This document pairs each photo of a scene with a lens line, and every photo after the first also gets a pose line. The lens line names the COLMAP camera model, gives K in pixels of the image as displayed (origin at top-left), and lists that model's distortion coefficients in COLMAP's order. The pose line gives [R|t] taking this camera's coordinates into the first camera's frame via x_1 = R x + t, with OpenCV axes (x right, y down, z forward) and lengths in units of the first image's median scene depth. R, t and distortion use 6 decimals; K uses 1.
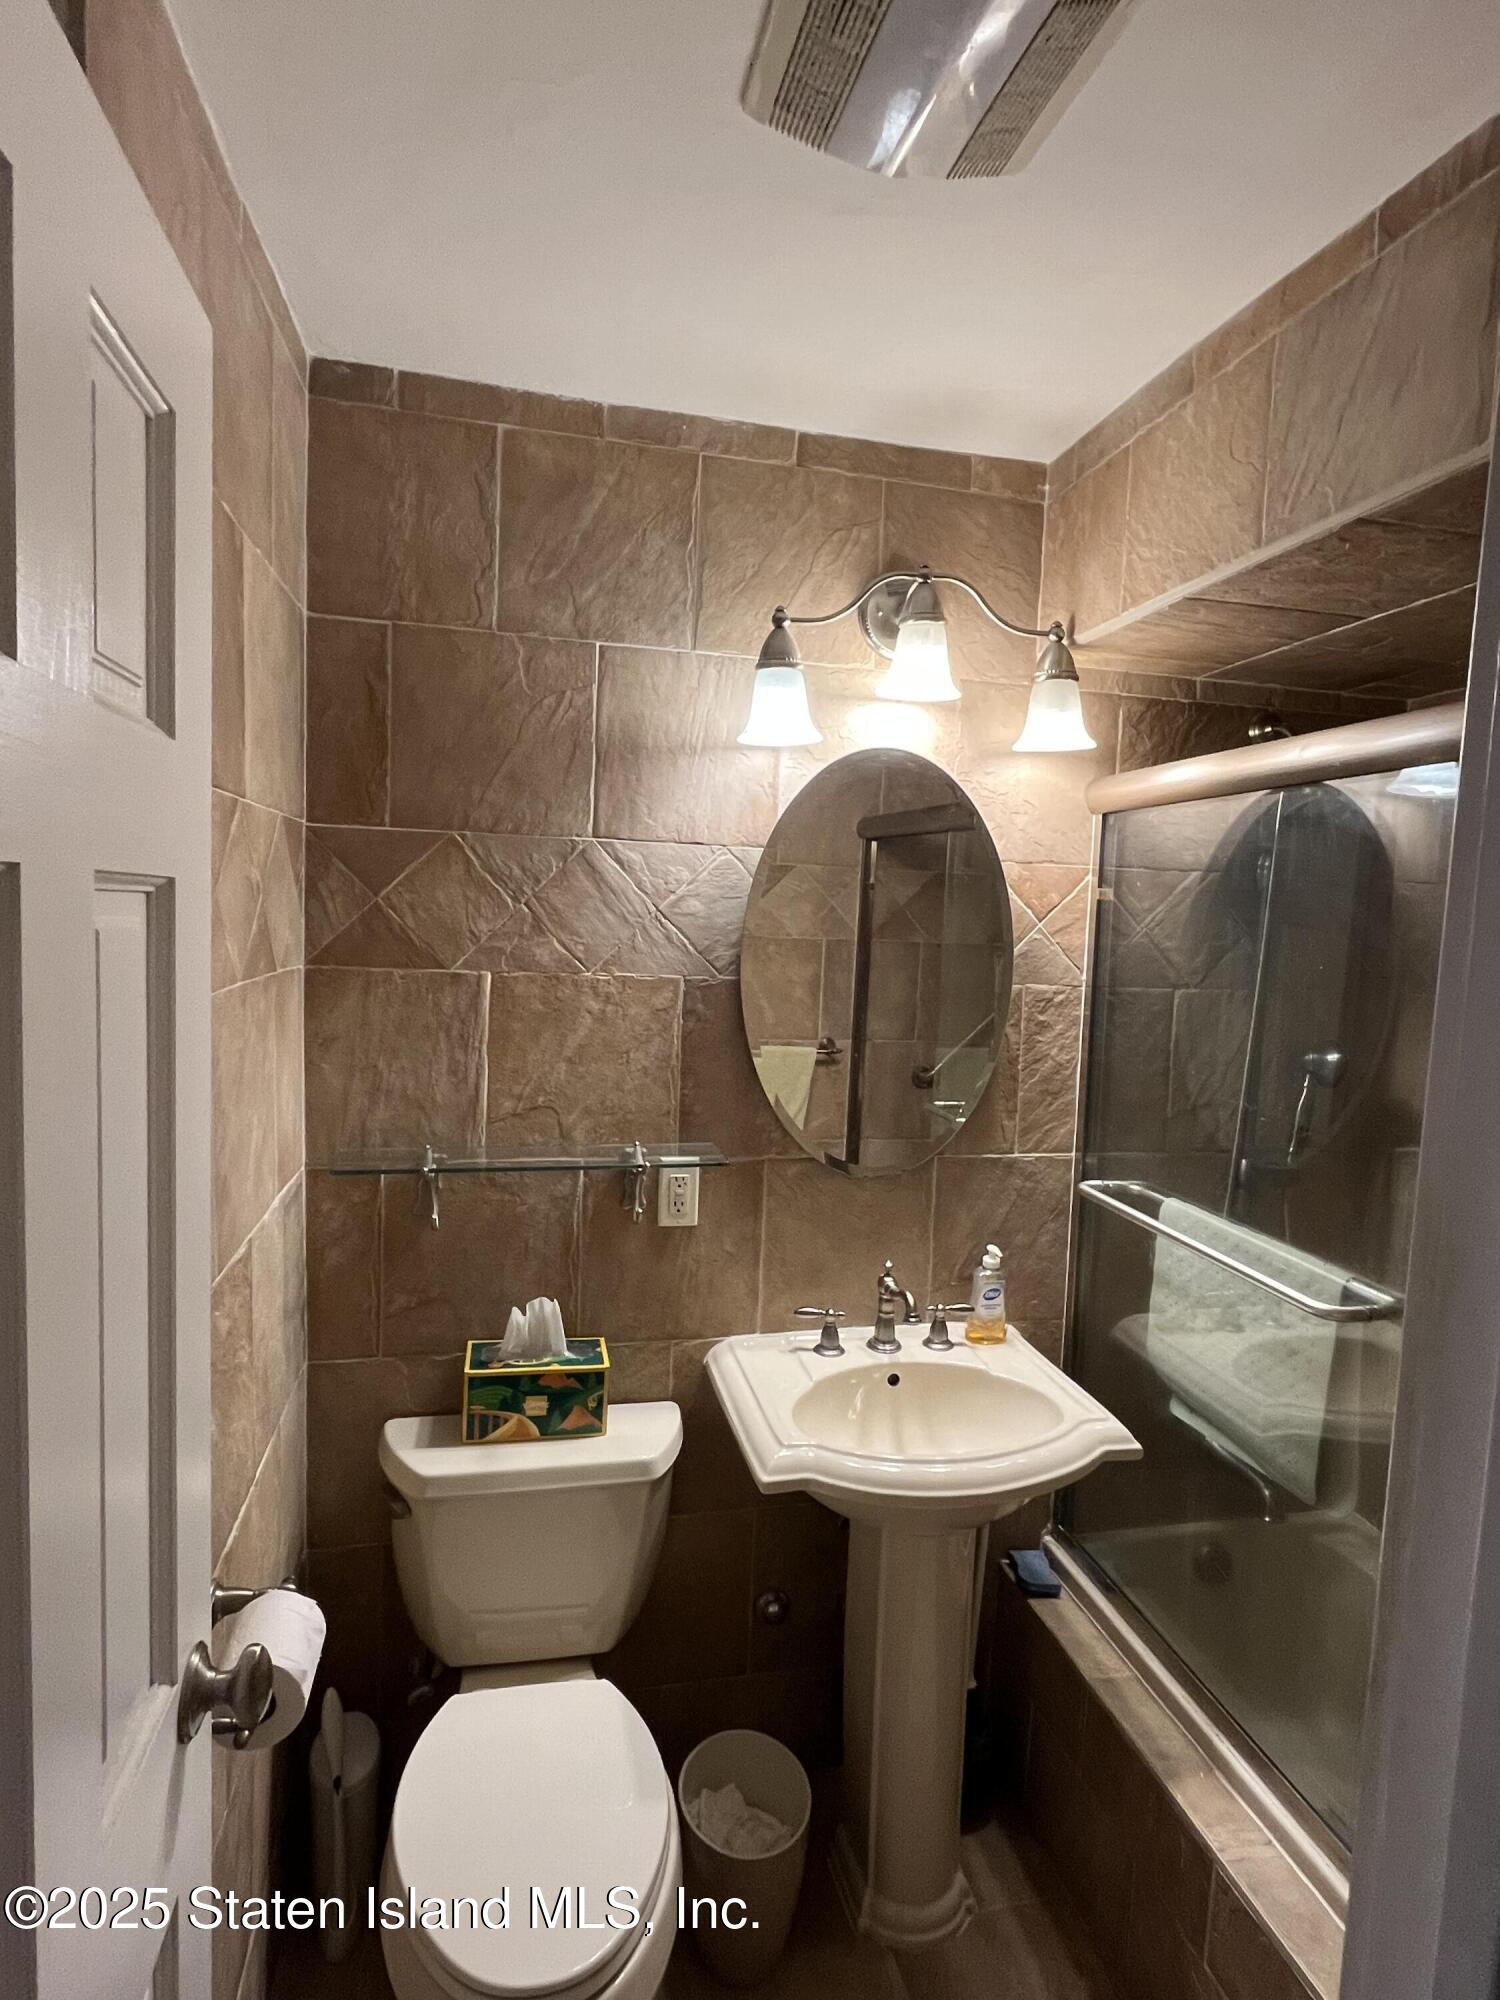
lens RADIAL K [[1046.4, 0, 749.1], [0, 1046.4, 998.7], [0, 0, 1]] dist [-0.003558, 0.001382]
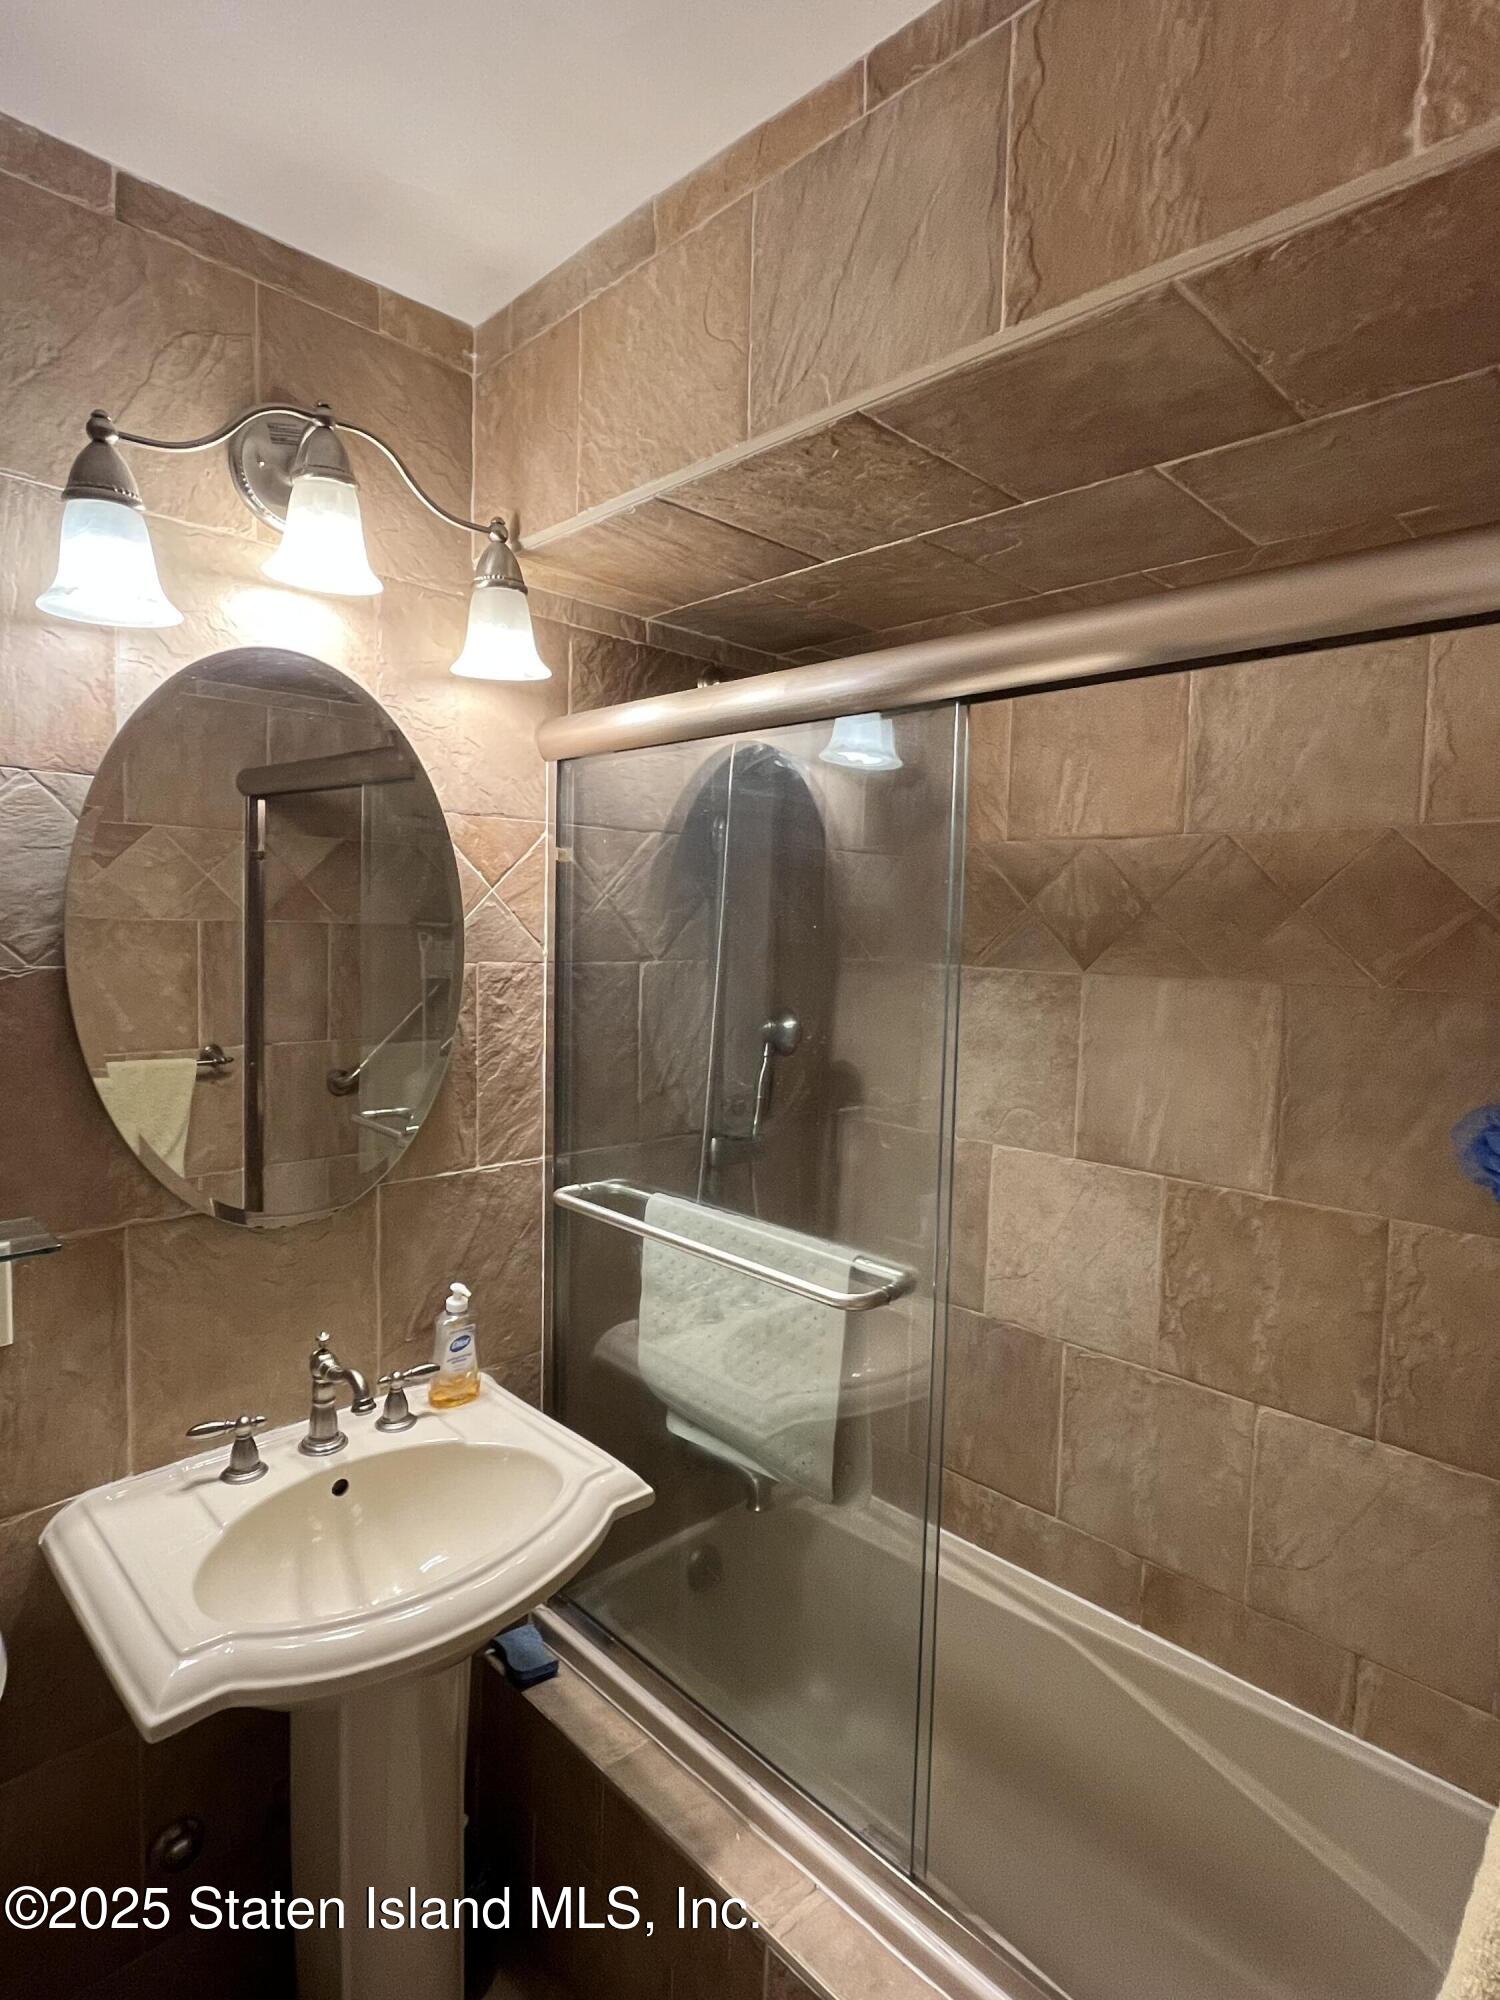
lens RADIAL K [[1046.4, 0, 755.7], [0, 1046.4, 993.5], [0, 0, 1]] dist [-0.003558, 0.001382]
pose [[0.845259, -0.053121, 0.531710, 0.008606], [0.049930, 0.998545, 0.020387, 0.005341], [-0.532020, 0.009316, 0.846681, 0.194391]]
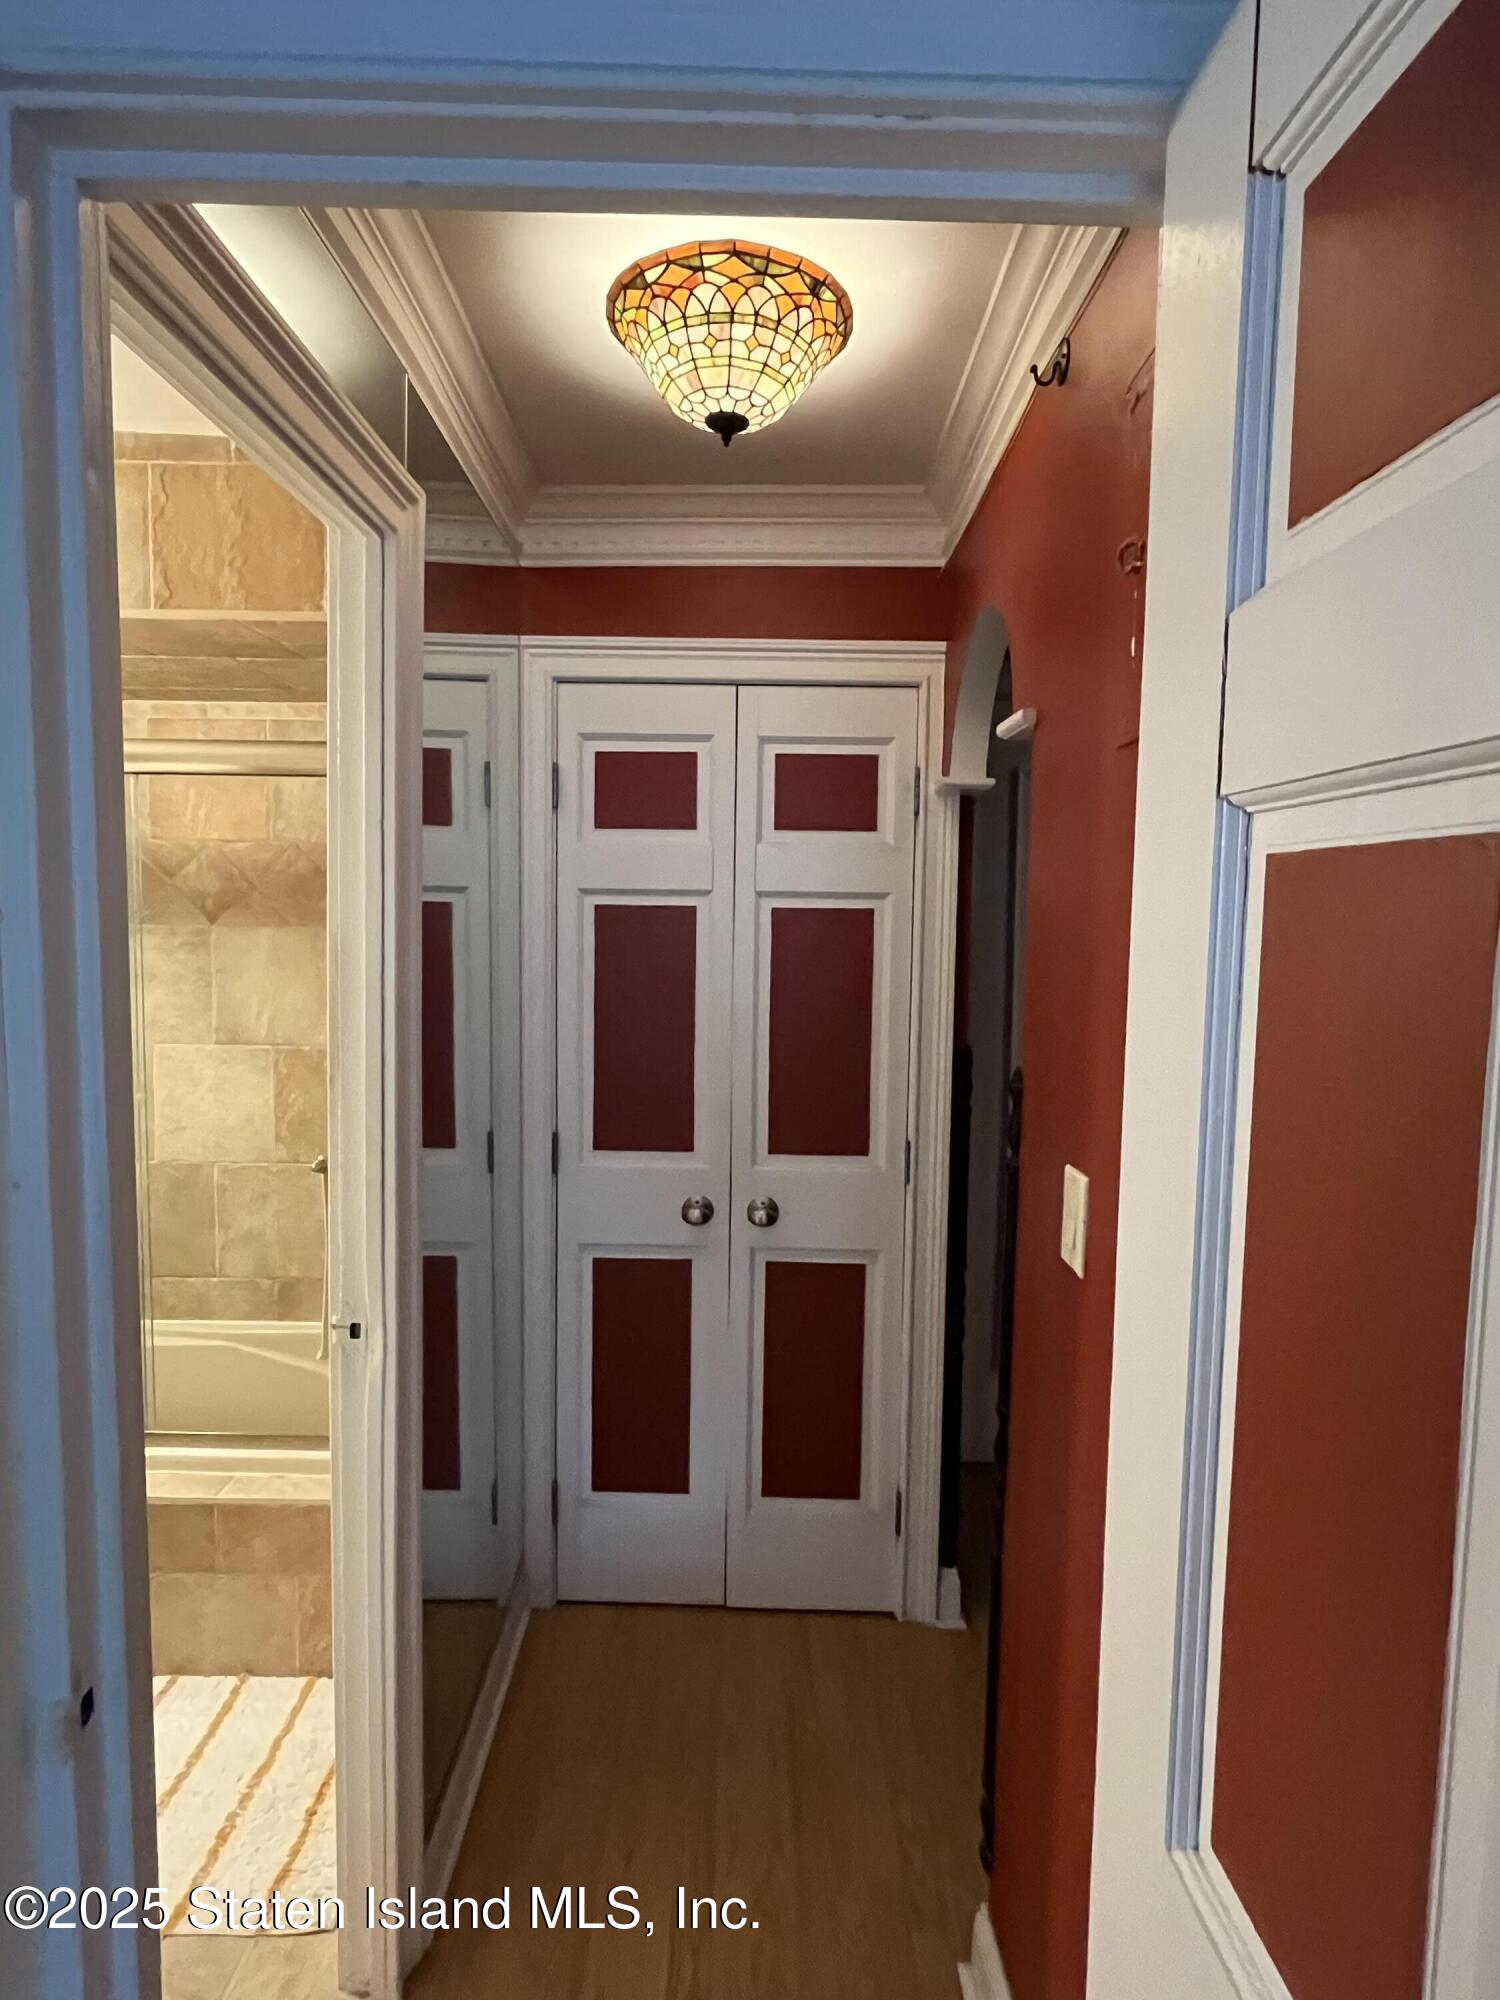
lens RADIAL K [[1046.4, 0, 746.3], [0, 1046.4, 983.5], [0, 0, 1]] dist [-0.003558, 0.001382]
pose [[0.221409, -0.103094, 0.969716, -0.539554], [0.070477, 0.993487, 0.089530, 0.022752], [-0.972631, 0.048520, 0.227233, -0.252418]]
